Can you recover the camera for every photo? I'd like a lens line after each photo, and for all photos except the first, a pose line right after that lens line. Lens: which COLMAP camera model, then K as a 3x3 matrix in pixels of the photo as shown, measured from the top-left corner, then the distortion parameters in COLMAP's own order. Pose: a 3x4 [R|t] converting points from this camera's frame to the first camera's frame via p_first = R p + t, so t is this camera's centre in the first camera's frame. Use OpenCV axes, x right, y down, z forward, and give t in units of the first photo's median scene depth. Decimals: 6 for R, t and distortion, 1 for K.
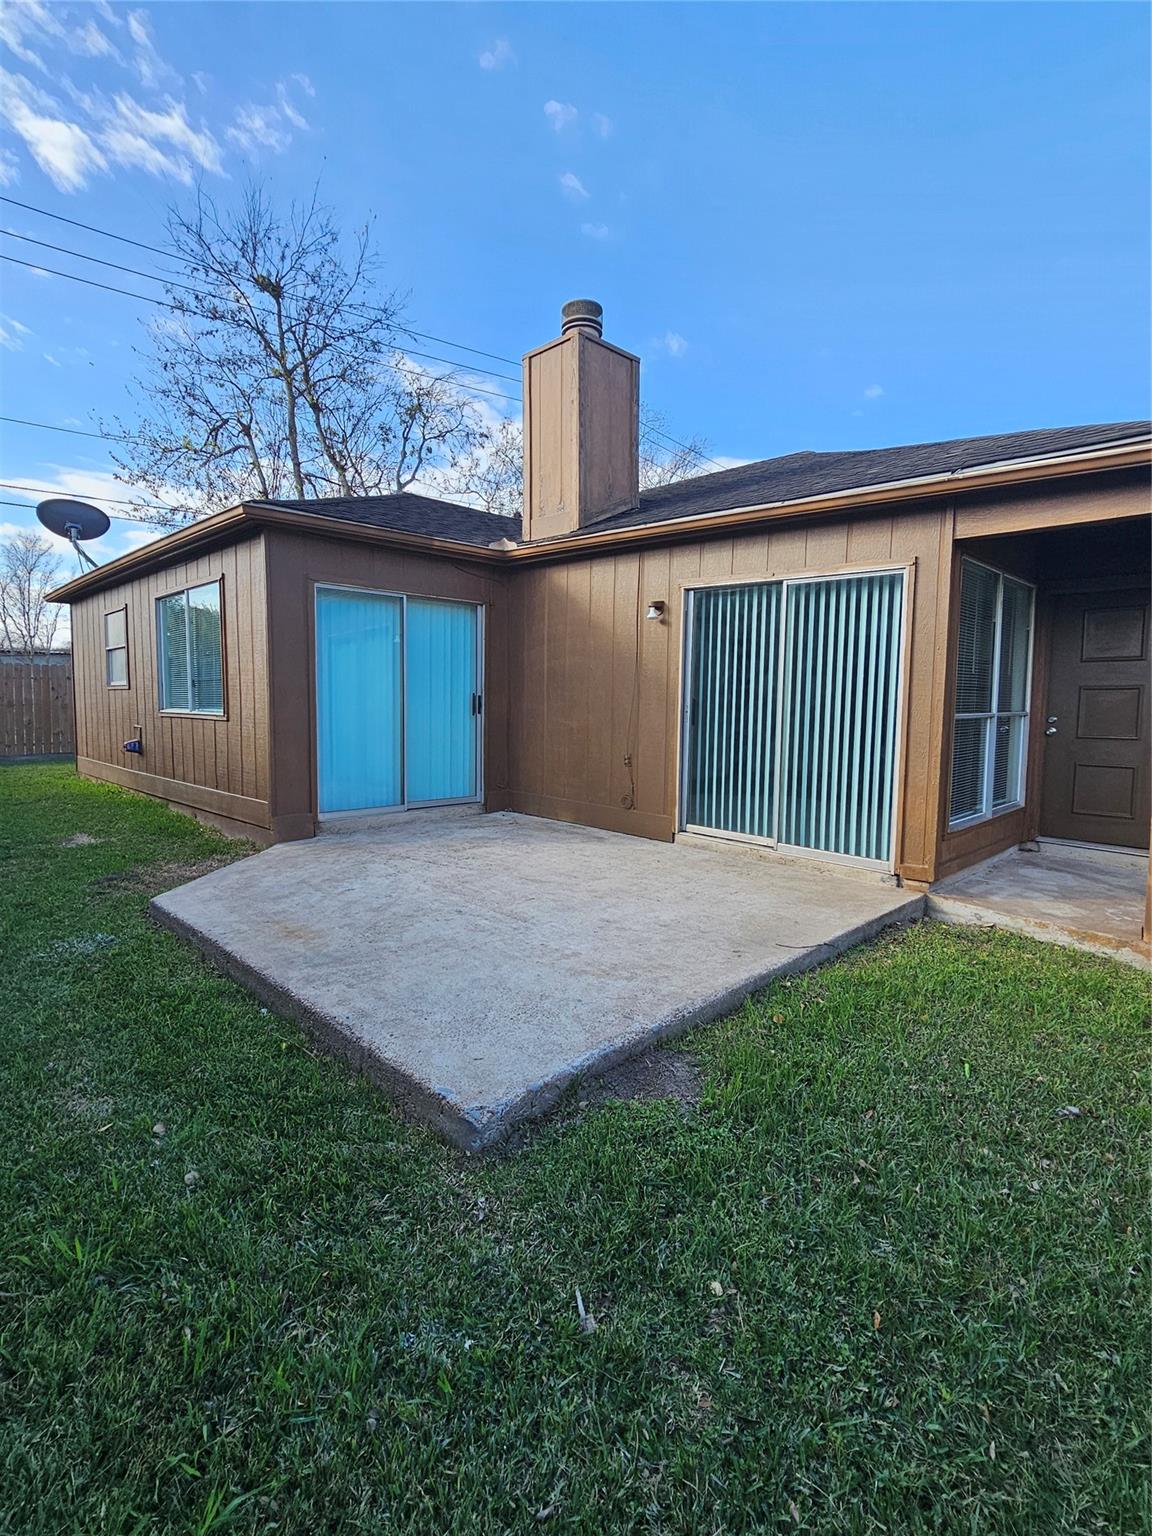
lens RADIAL K [[739.9, 0, 579.3], [0, 739.9, 761.0], [0, 0, 1]] dist [-0.004094, 0.000787]
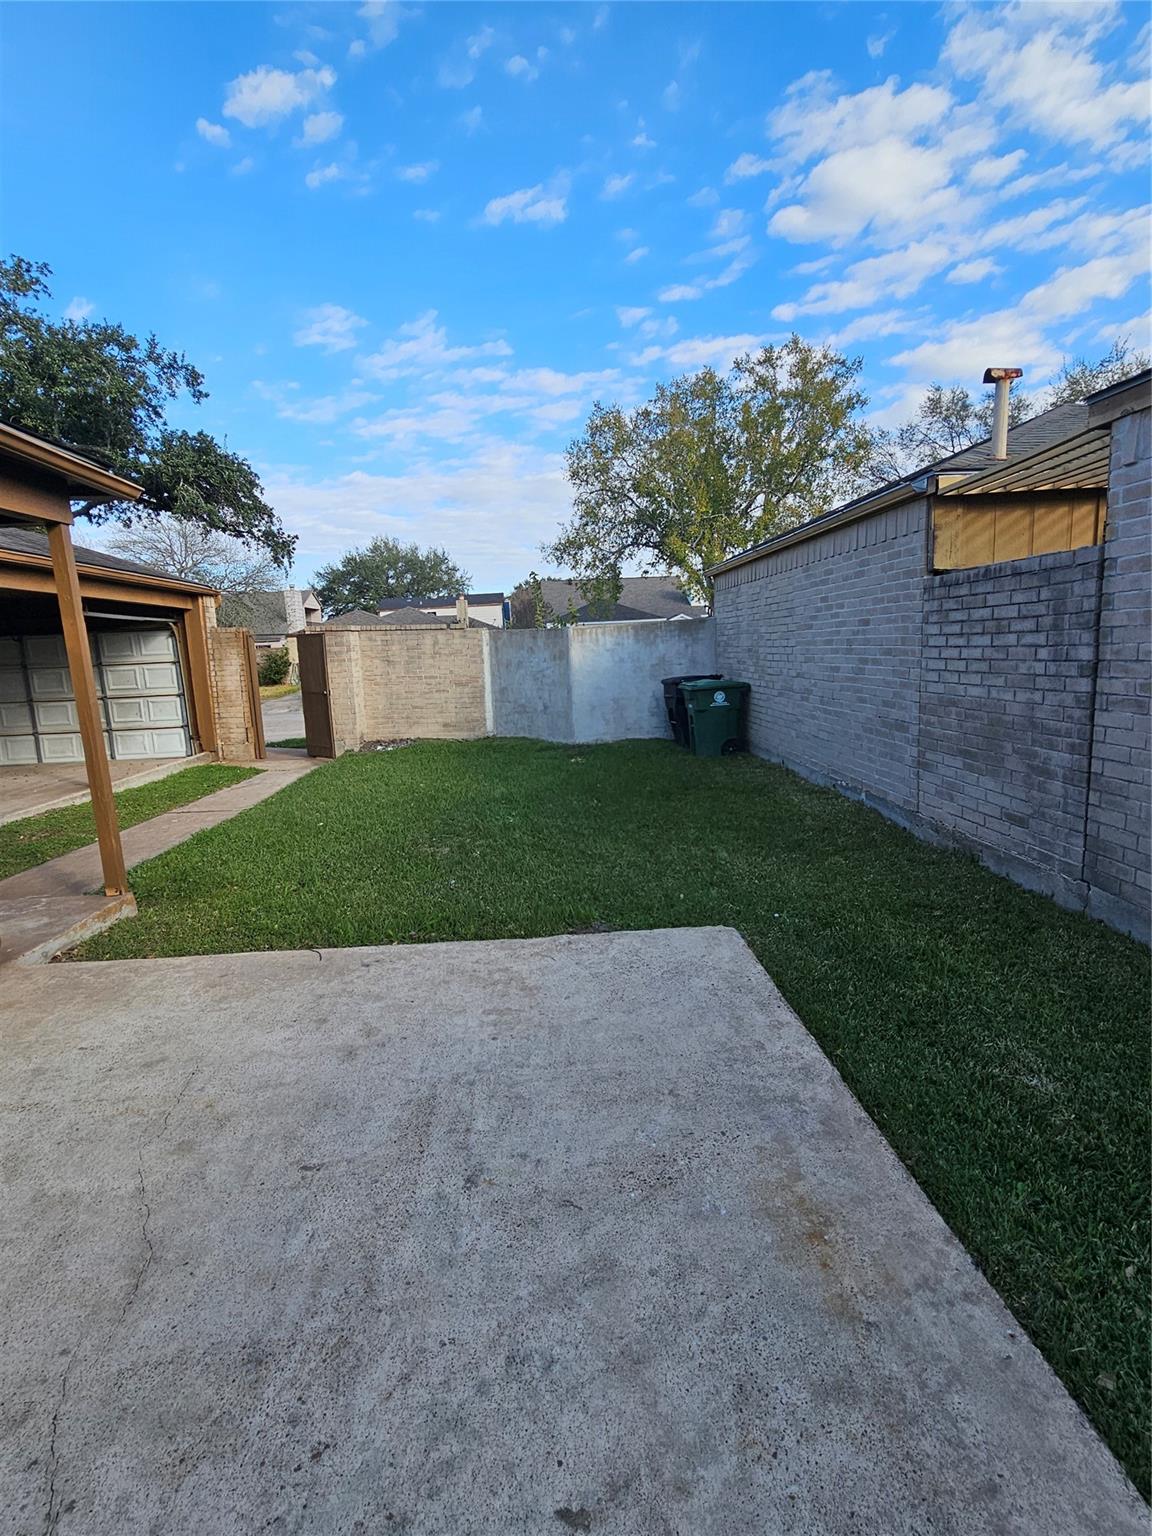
lens RADIAL K [[739.9, 0, 579.3], [0, 739.9, 761.0], [0, 0, 1]] dist [-0.004094, 0.000787]
pose [[-0.744675, -0.092292, 0.661015, -0.513755], [0.091177, 0.967041, 0.237737, -0.168930], [-0.661170, 0.237306, -0.711717, 1.249411]]
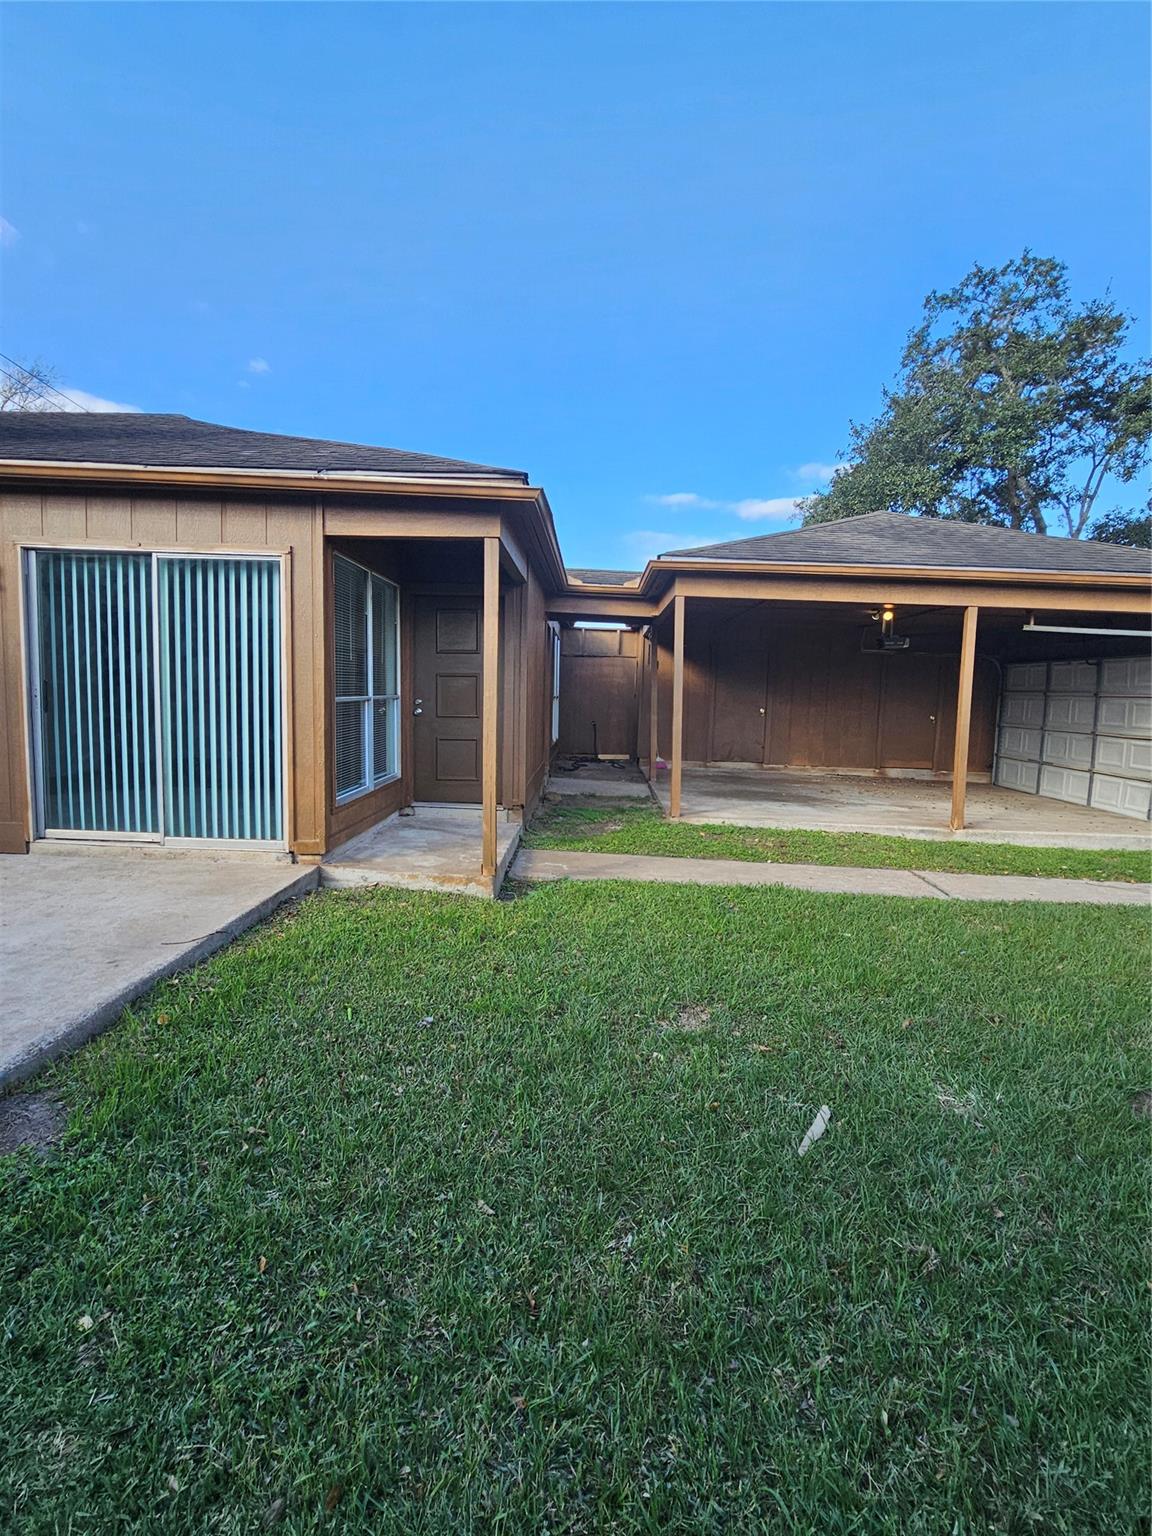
lens RADIAL K [[740.0, 0, 579.1], [0, 740.0, 756.9], [0, 0, 1]] dist [-0.010351, 0.004993]
pose [[0.723162, -0.058073, 0.688232, 0.016922], [0.046229, 0.998294, 0.035661, 0.002241], [-0.689129, 0.006027, 0.724614, -0.039097]]
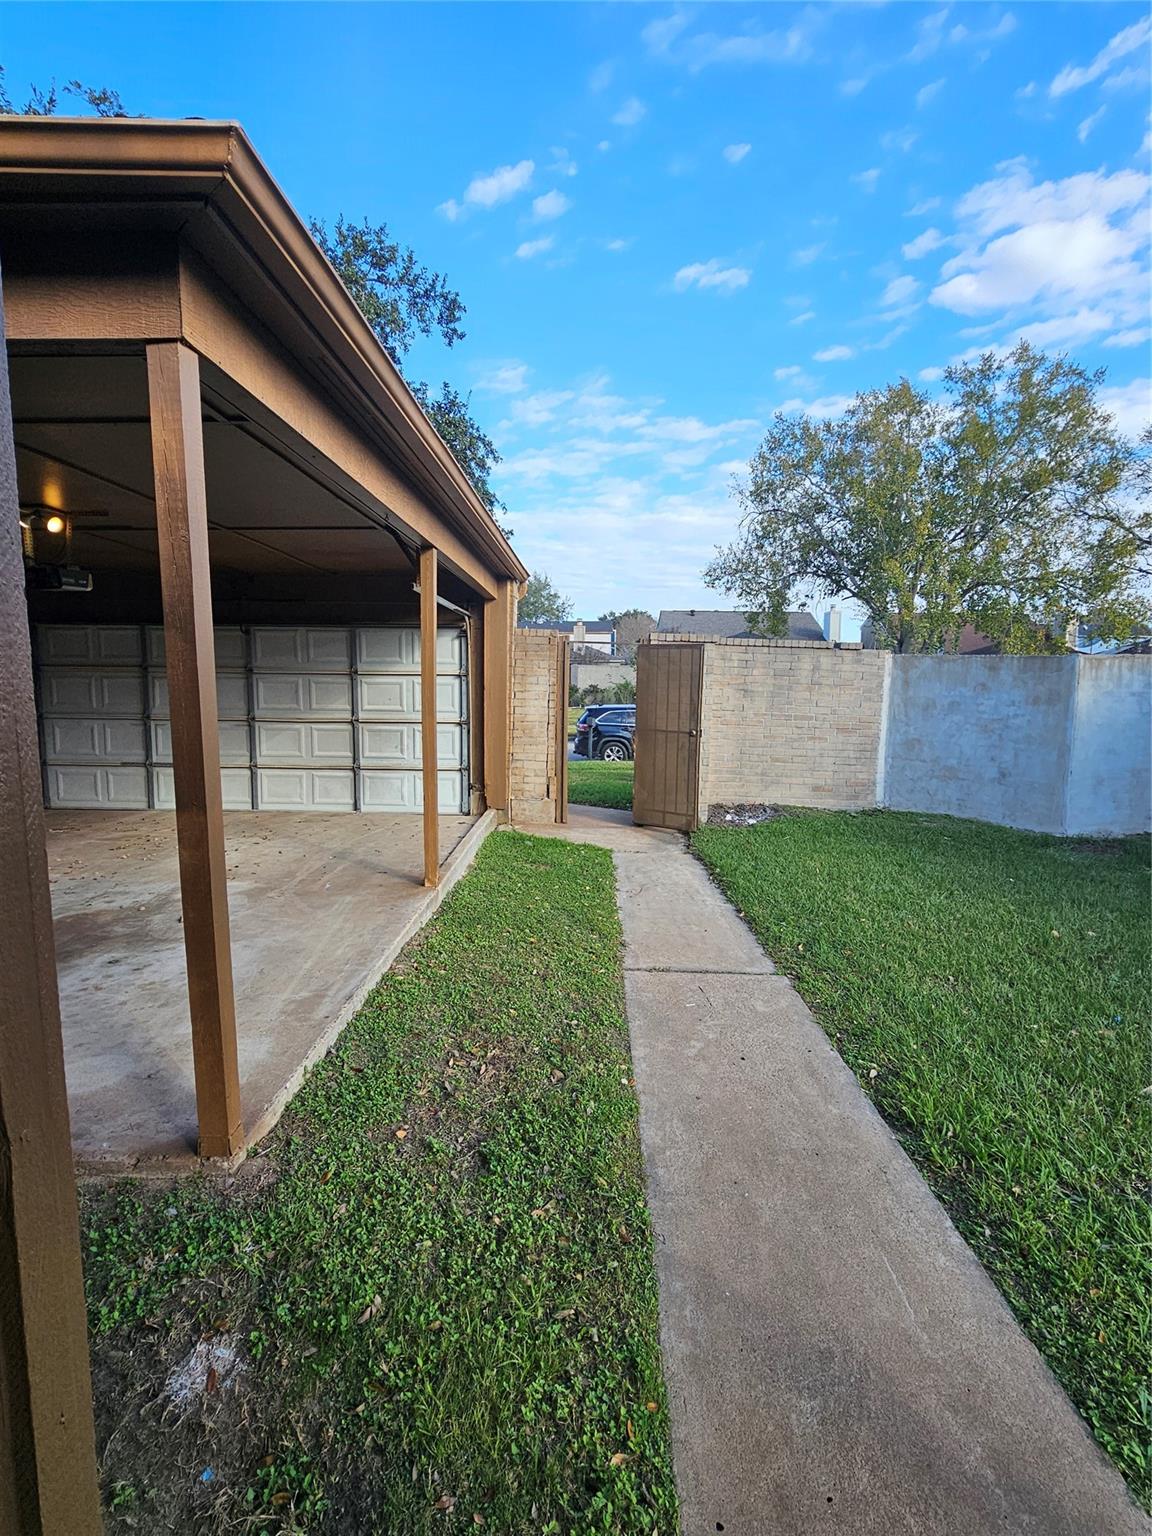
lens RADIAL K [[739.9, 0, 579.3], [0, 739.9, 761.0], [0, 0, 1]] dist [-0.004094, 0.000787]
pose [[-0.689519, -0.107255, 0.716282, 0.936838], [0.044265, 0.980885, 0.189488, -0.136352], [-0.722914, 0.162362, -0.671591, 1.278682]]
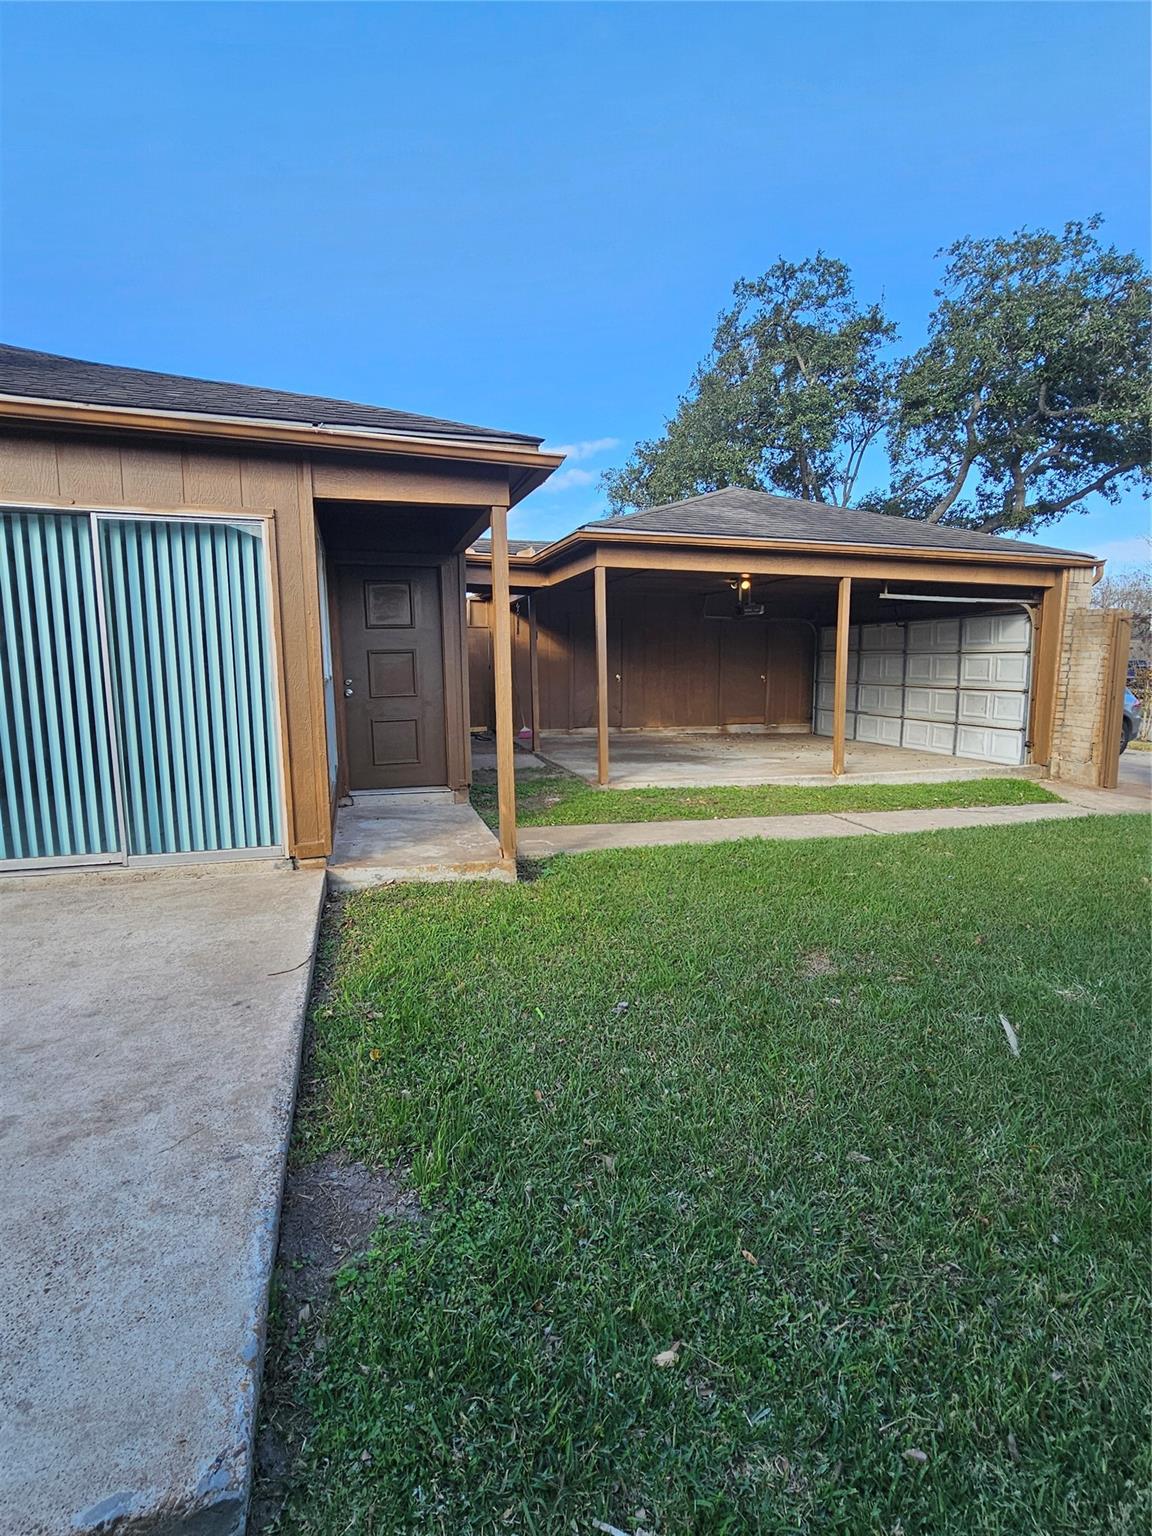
lens RADIAL K [[739.9, 0, 579.3], [0, 739.9, 761.0], [0, 0, 1]] dist [-0.004094, 0.000787]
pose [[0.478875, -0.136073, 0.867273, -0.218564], [0.091258, 0.990278, 0.104983, -0.035636], [-0.873127, 0.028871, 0.486637, 0.268956]]
